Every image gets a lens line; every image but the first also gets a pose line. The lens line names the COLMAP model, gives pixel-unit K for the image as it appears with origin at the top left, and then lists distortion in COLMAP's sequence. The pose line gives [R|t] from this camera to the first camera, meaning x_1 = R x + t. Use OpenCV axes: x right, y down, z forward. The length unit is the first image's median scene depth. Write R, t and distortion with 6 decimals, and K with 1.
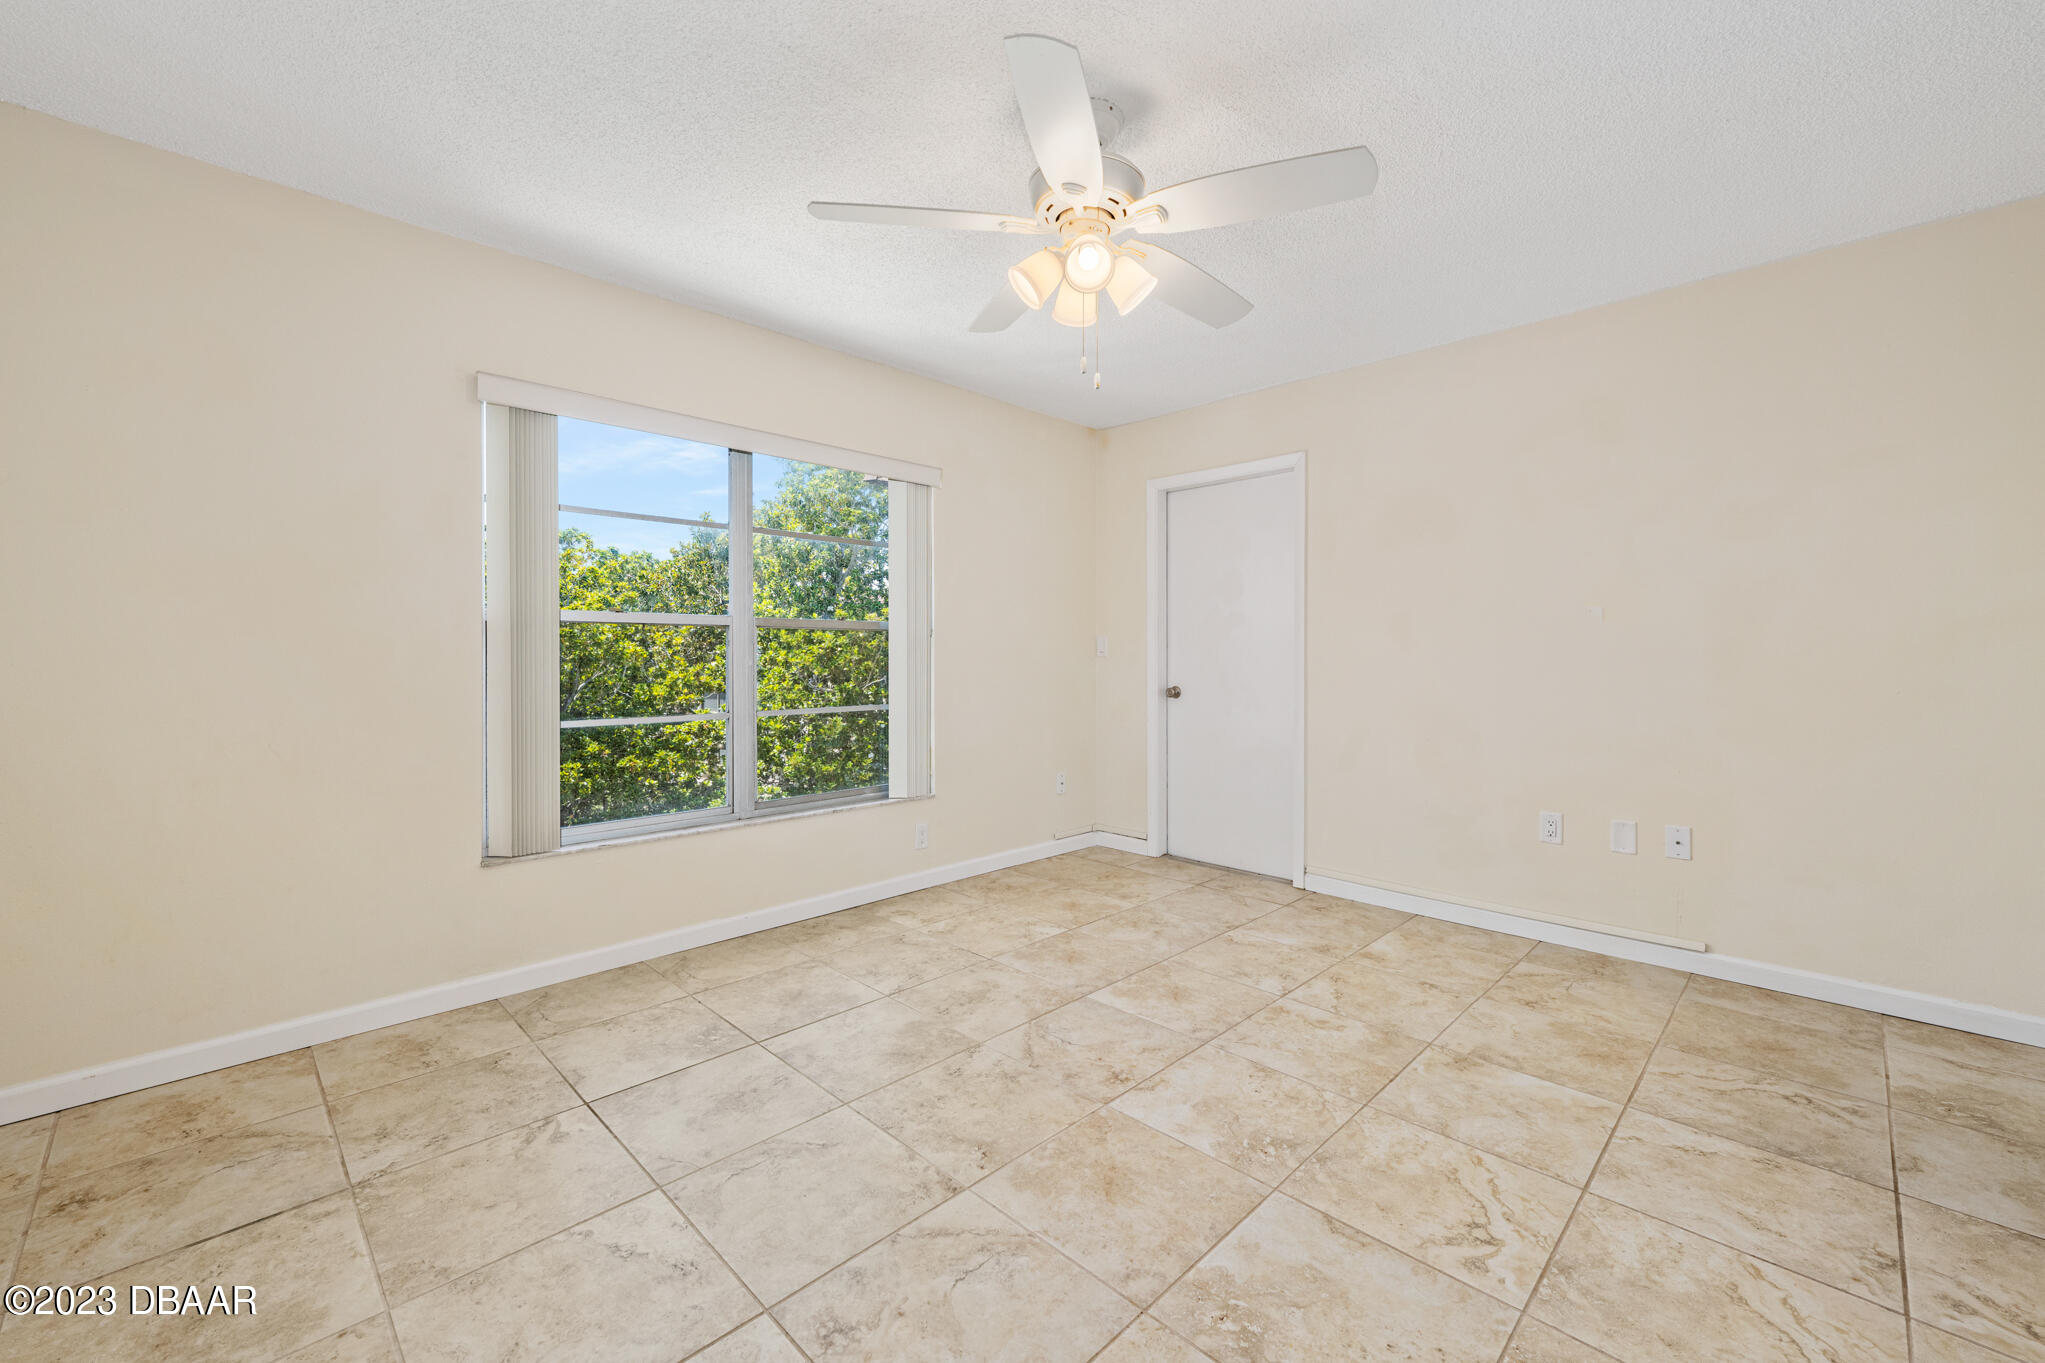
lens RADIAL K [[816.9, 0, 1011.3], [0, 816.9, 678.0], [0, 0, 1]] dist [0.002552, 0.000488]
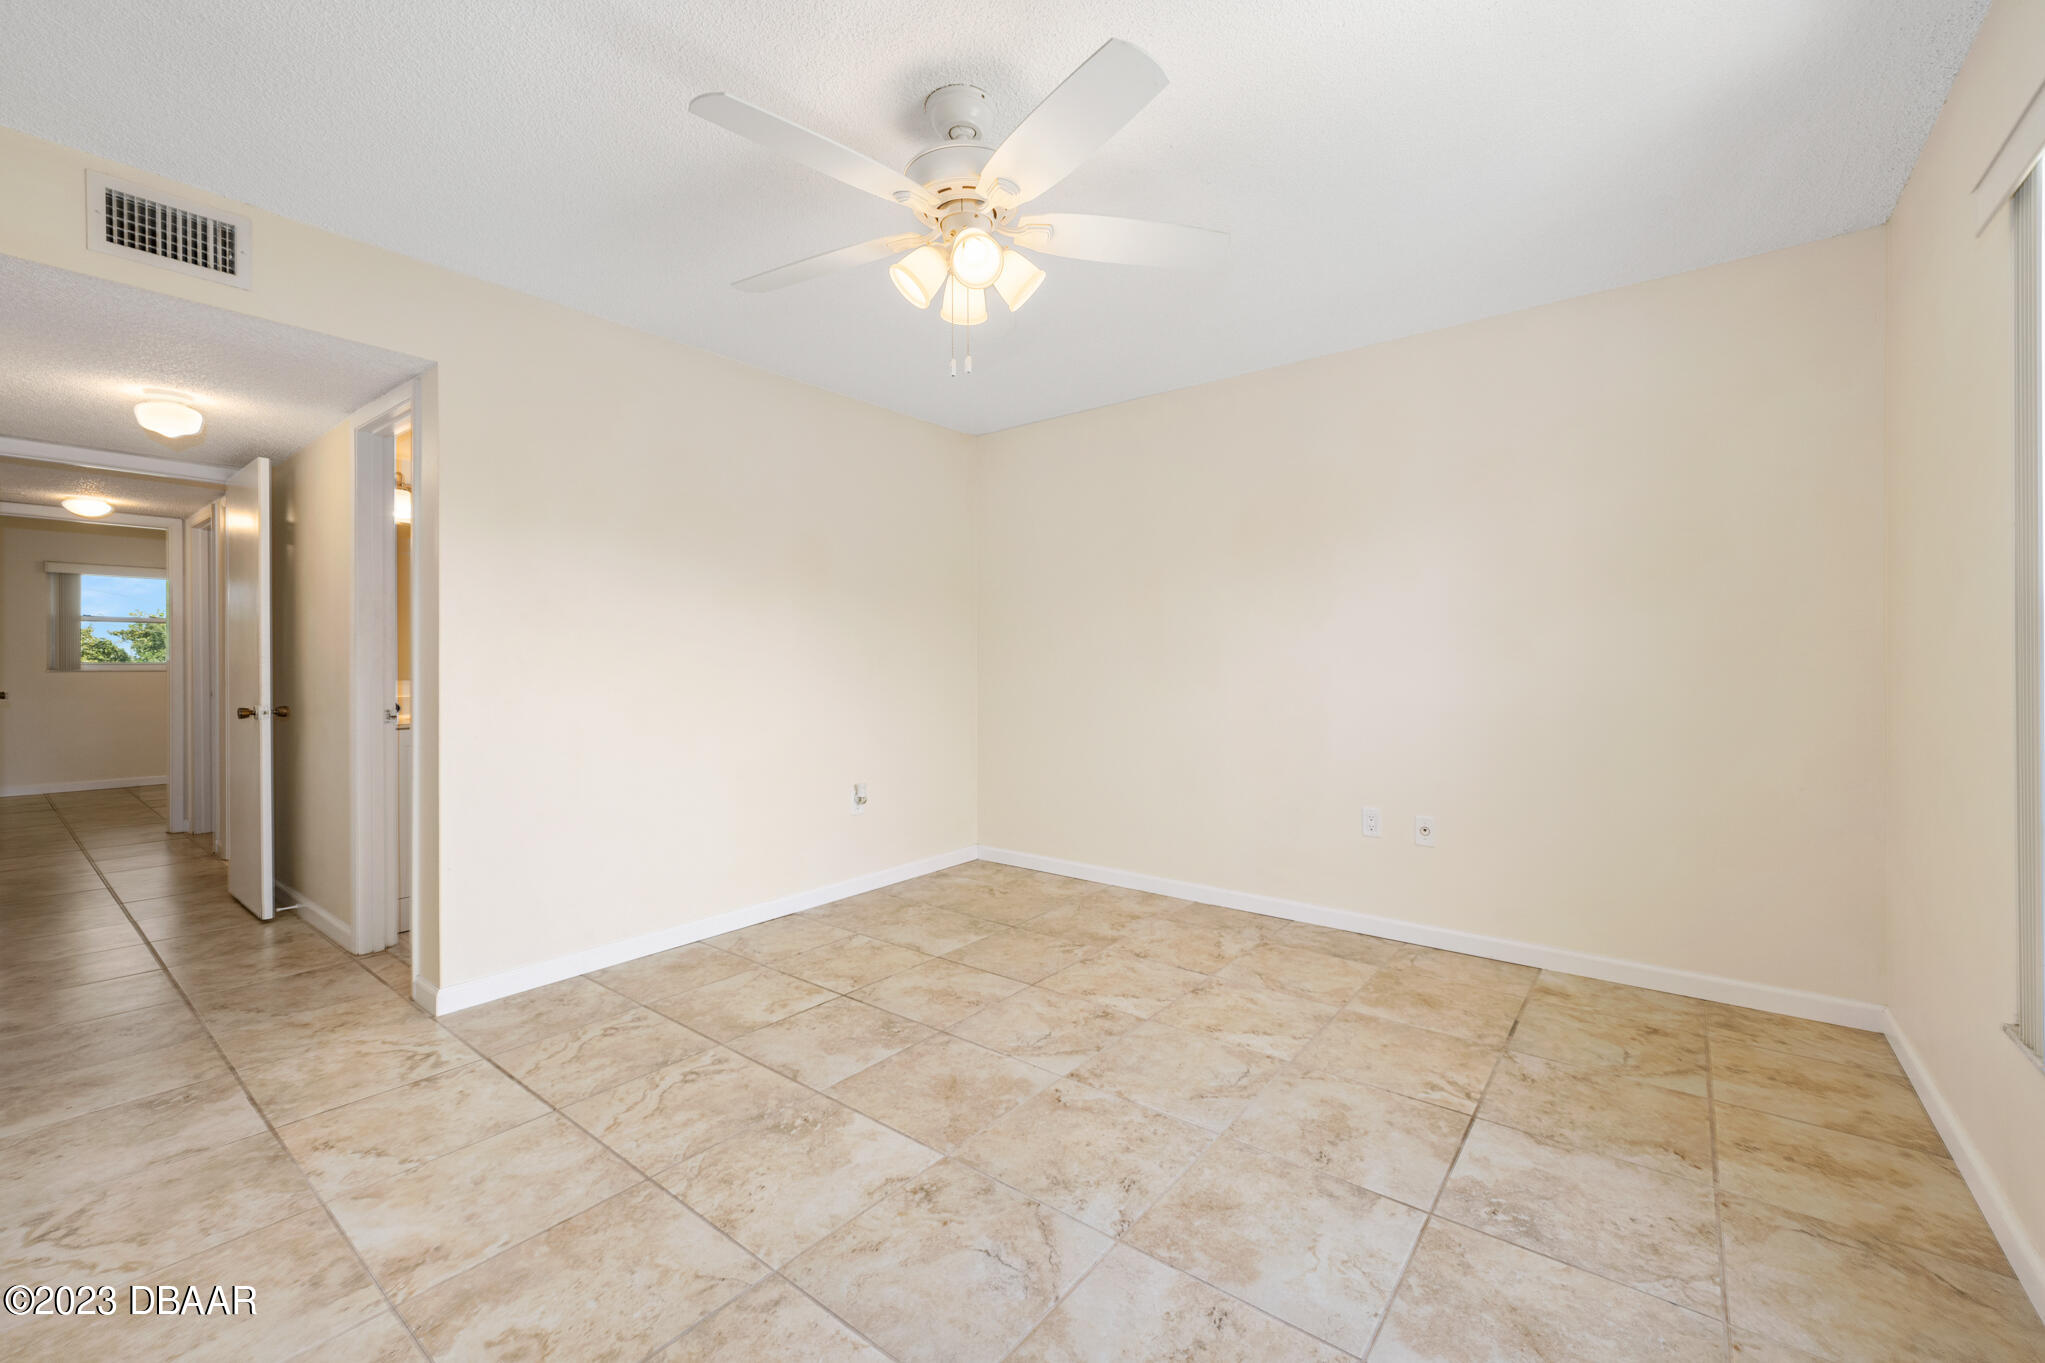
lens RADIAL K [[816.9, 0, 1011.3], [0, 816.9, 678.0], [0, 0, 1]] dist [0.002552, 0.000488]
pose [[-0.993256, 0.004983, -0.115838, 0.150146], [-0.000421, 0.998915, 0.046578, -0.054890], [0.115944, 0.046312, -0.992175, 1.939738]]
